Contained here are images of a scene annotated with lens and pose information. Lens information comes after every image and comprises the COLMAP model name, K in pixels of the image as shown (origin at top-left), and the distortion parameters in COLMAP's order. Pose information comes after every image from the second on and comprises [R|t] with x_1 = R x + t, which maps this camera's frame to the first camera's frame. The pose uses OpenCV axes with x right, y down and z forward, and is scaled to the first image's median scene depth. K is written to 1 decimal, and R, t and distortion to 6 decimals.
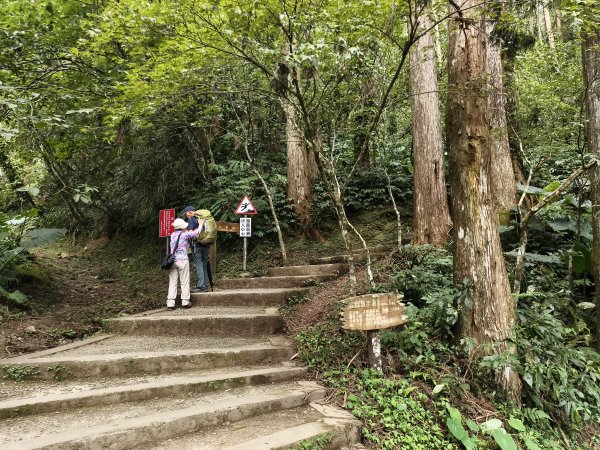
lens RADIAL K [[425.4, 0, 300.0], [0, 425.4, 225.0], [0, 0, 1]] dist [0.010567, 0.000616]
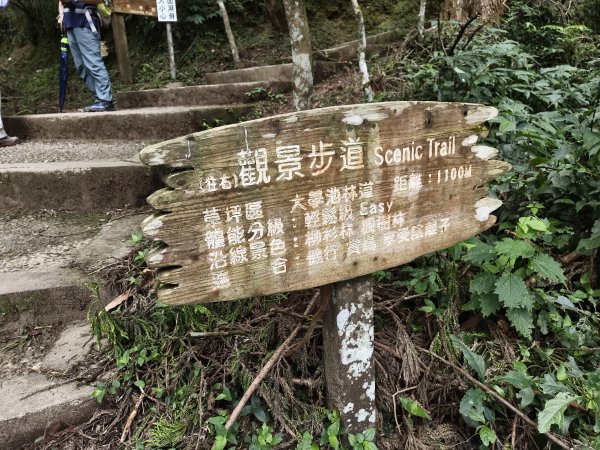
lens RADIAL K [[425.4, 0, 300.0], [0, 425.4, 225.0], [0, 0, 1]] dist [0.010567, 0.000616]
pose [[0.999893, -0.014621, 0.000948, 0.096353], [0.013022, 0.916430, 0.399983, 0.087868], [-0.006717, -0.399928, 0.916522, 0.523764]]
